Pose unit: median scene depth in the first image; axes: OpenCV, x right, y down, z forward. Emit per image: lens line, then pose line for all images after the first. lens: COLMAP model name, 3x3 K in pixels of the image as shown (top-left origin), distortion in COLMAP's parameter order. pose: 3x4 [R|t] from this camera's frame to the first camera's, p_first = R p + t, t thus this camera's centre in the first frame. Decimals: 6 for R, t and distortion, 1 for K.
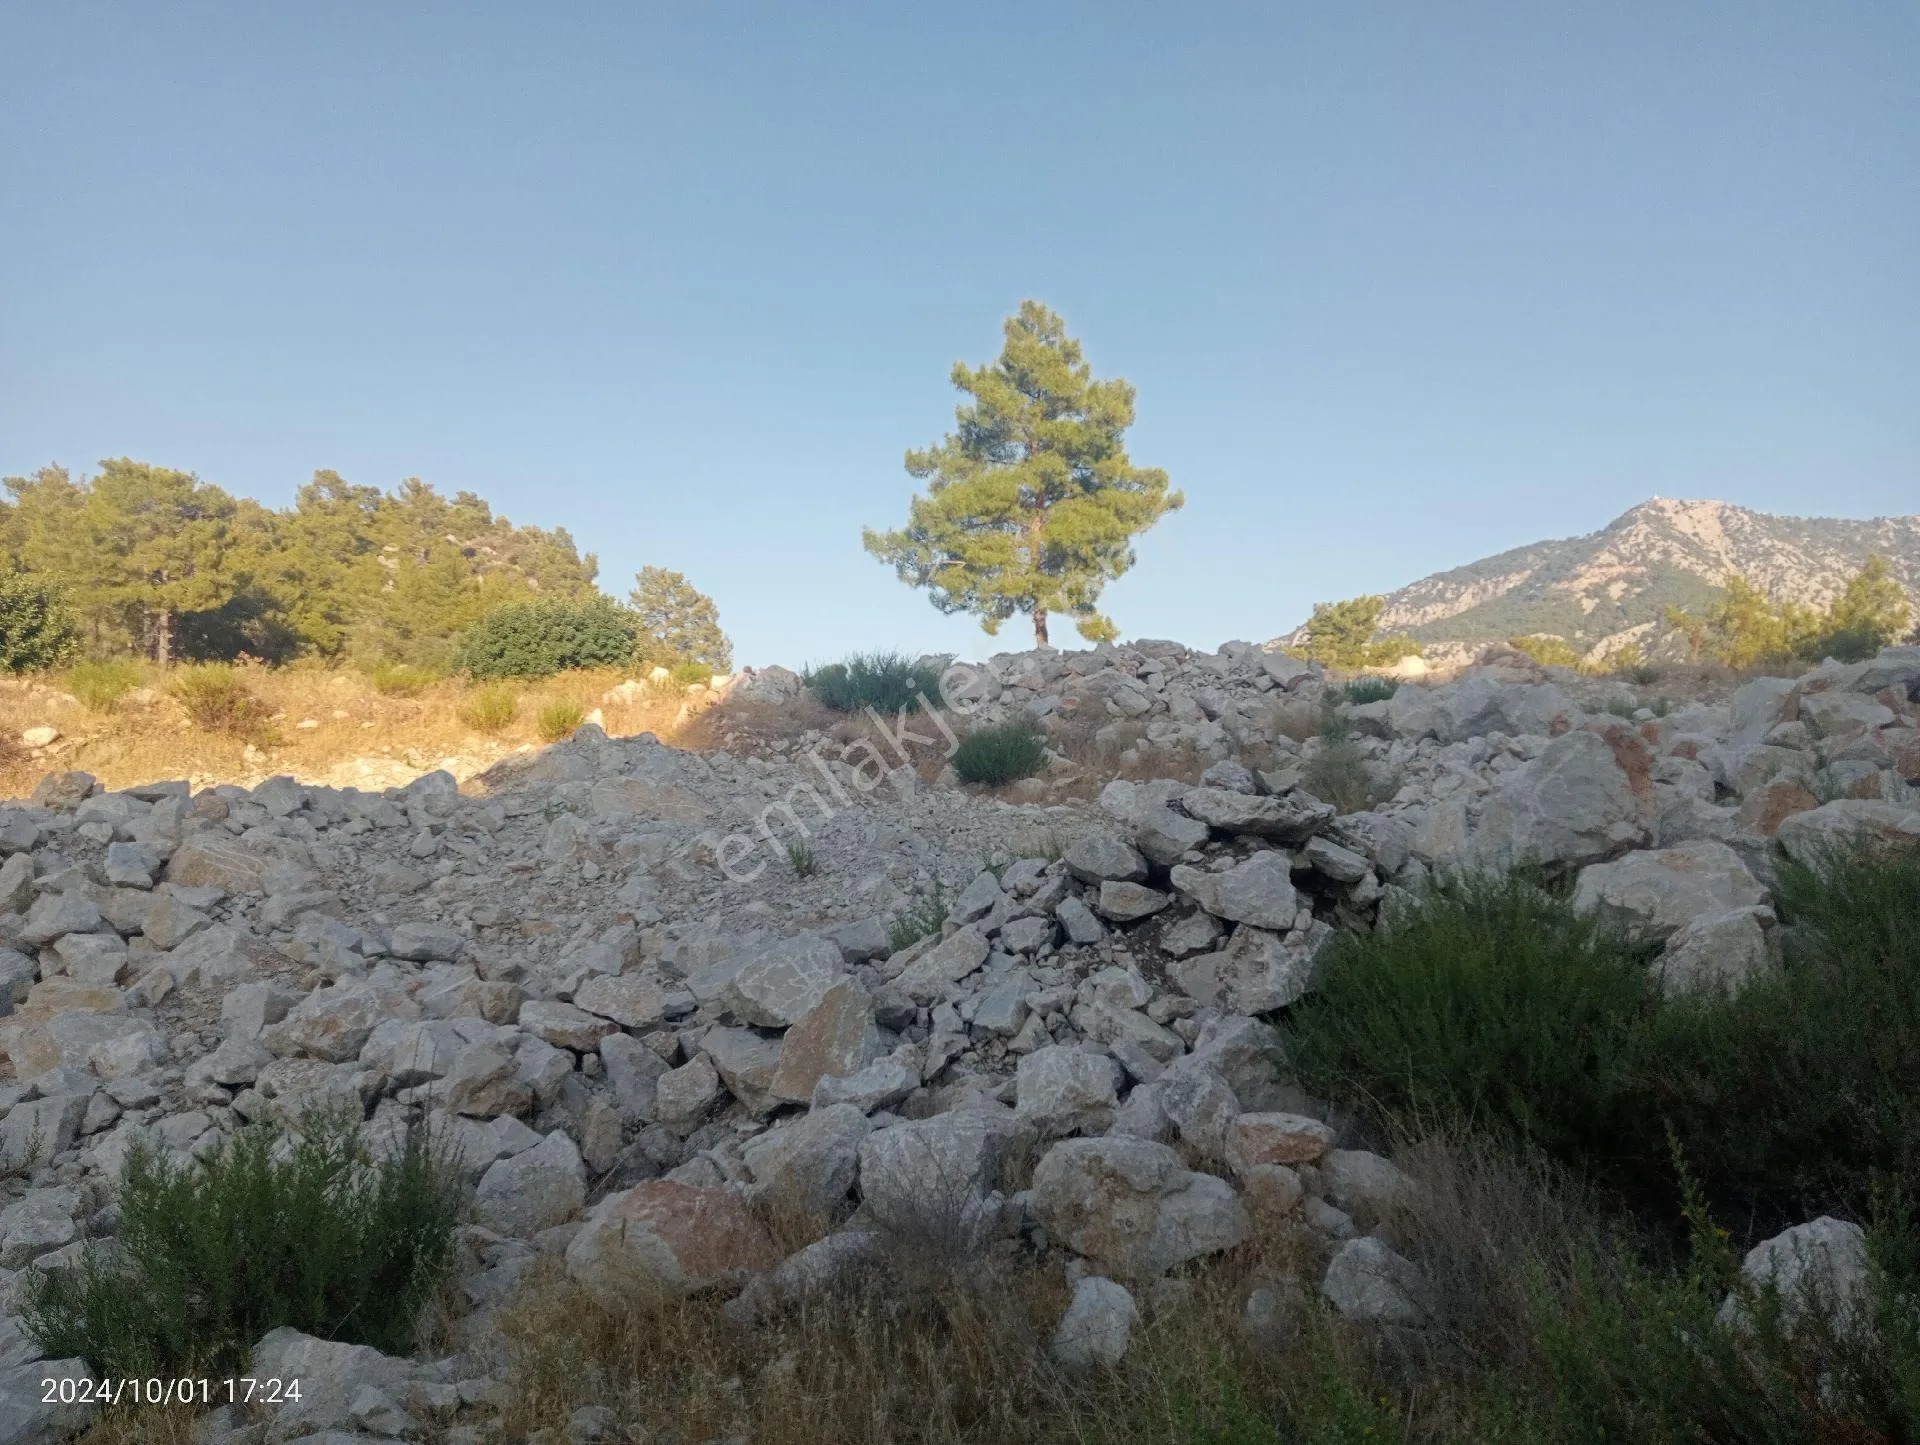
lens RADIAL K [[1505.4, 0, 955.5], [0, 1505.4, 729.5], [0, 0, 1]] dist [0.091178, -0.168370]
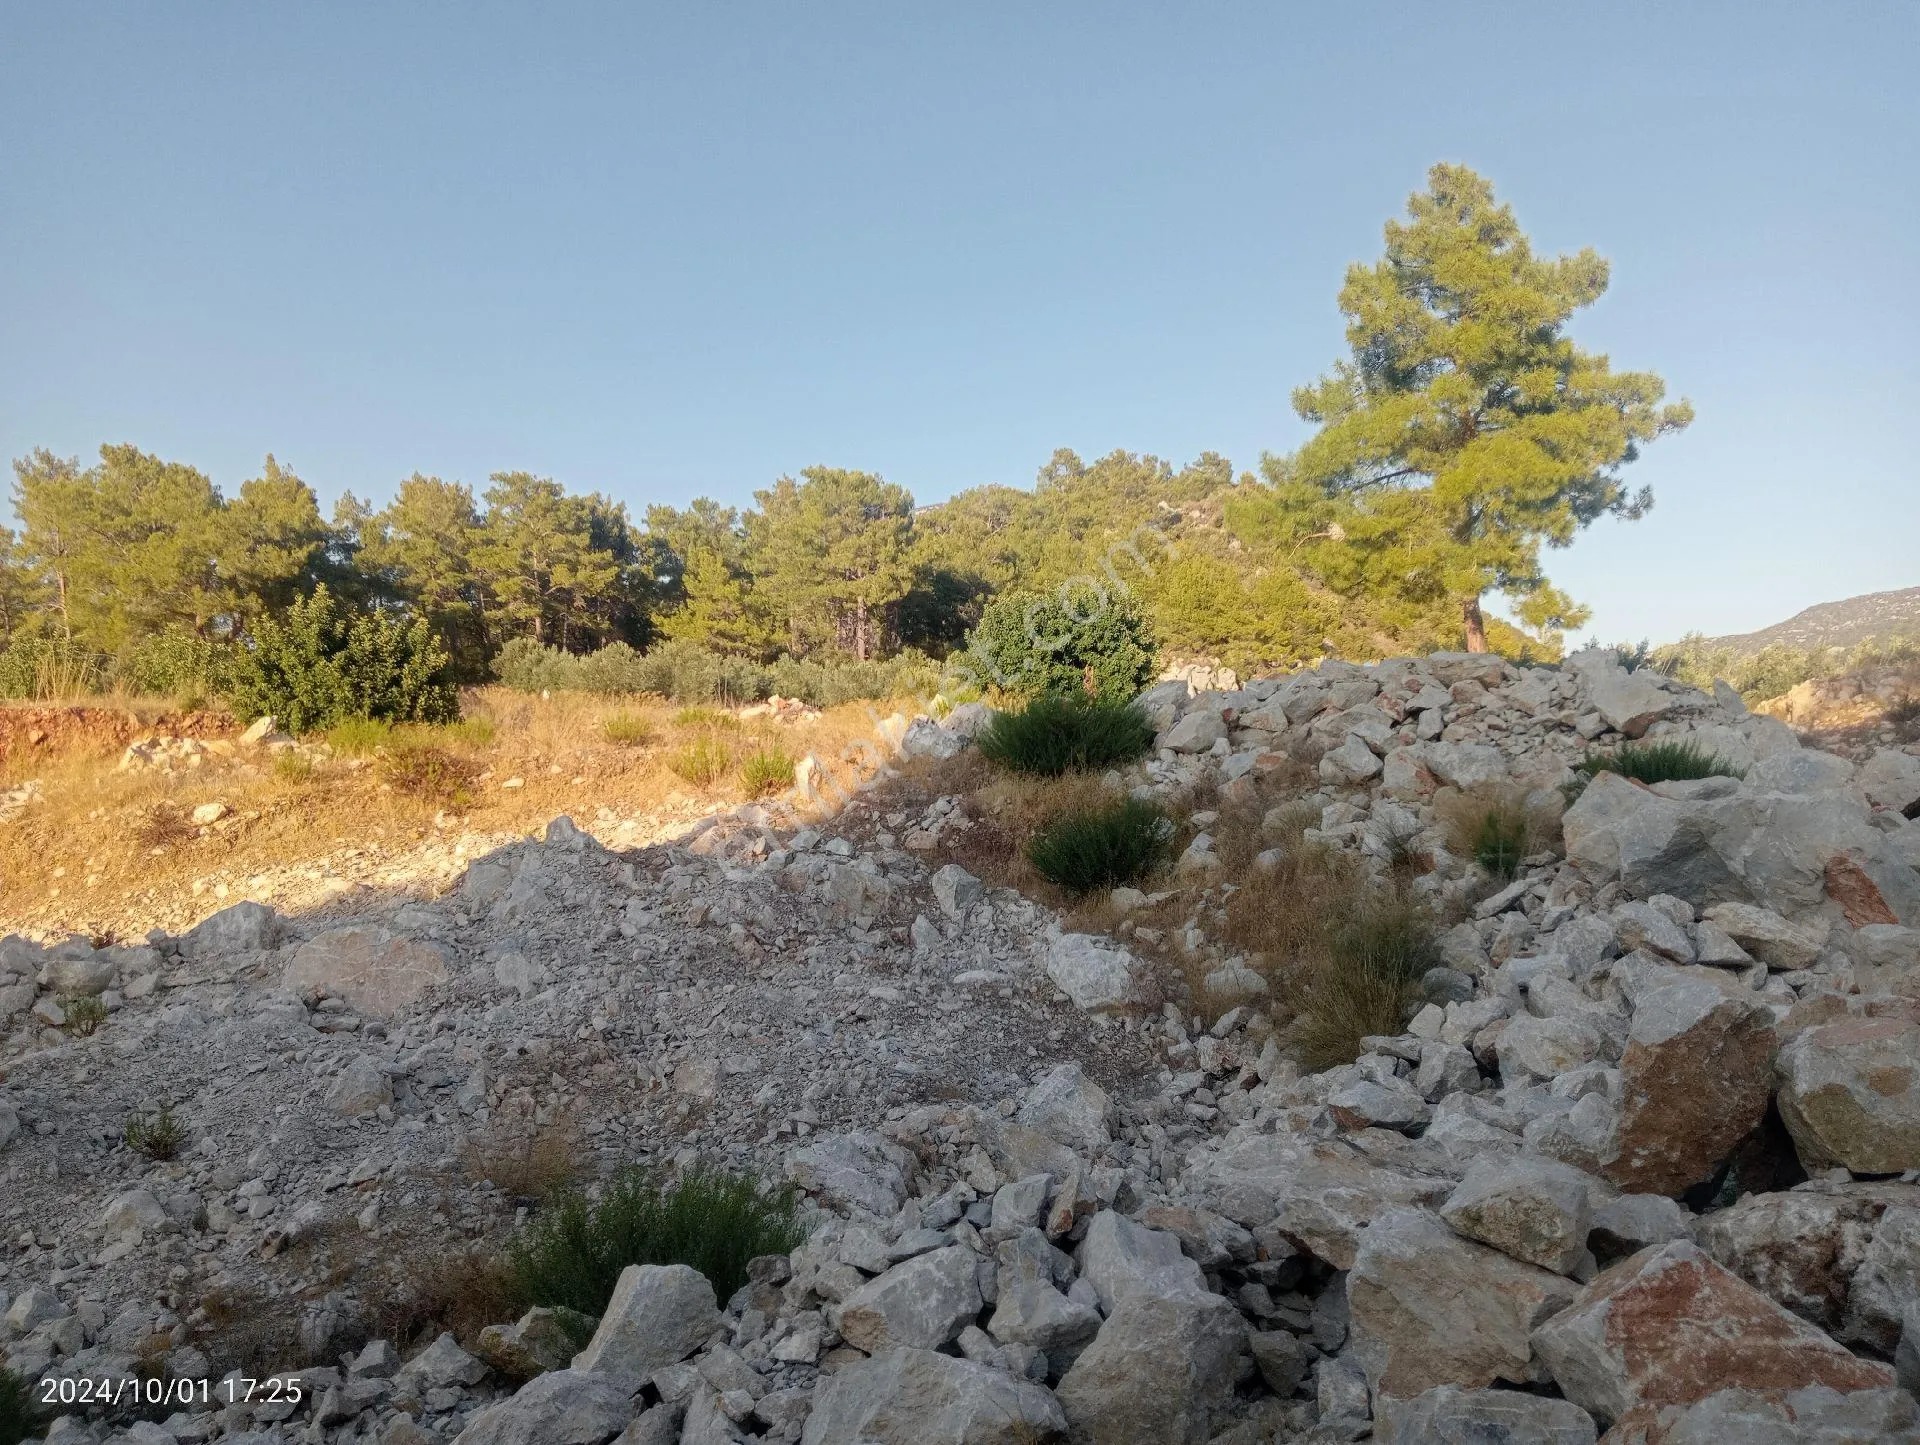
lens RADIAL K [[1505.4, 0, 950.9], [0, 1505.4, 788.4], [0, 0, 1]] dist [0.091178, -0.168370]
pose [[0.859613, 0.007116, -0.510897, 0.092530], [0.031416, 0.997275, 0.066749, -0.017075], [0.509979, -0.073429, 0.857047, 0.099787]]
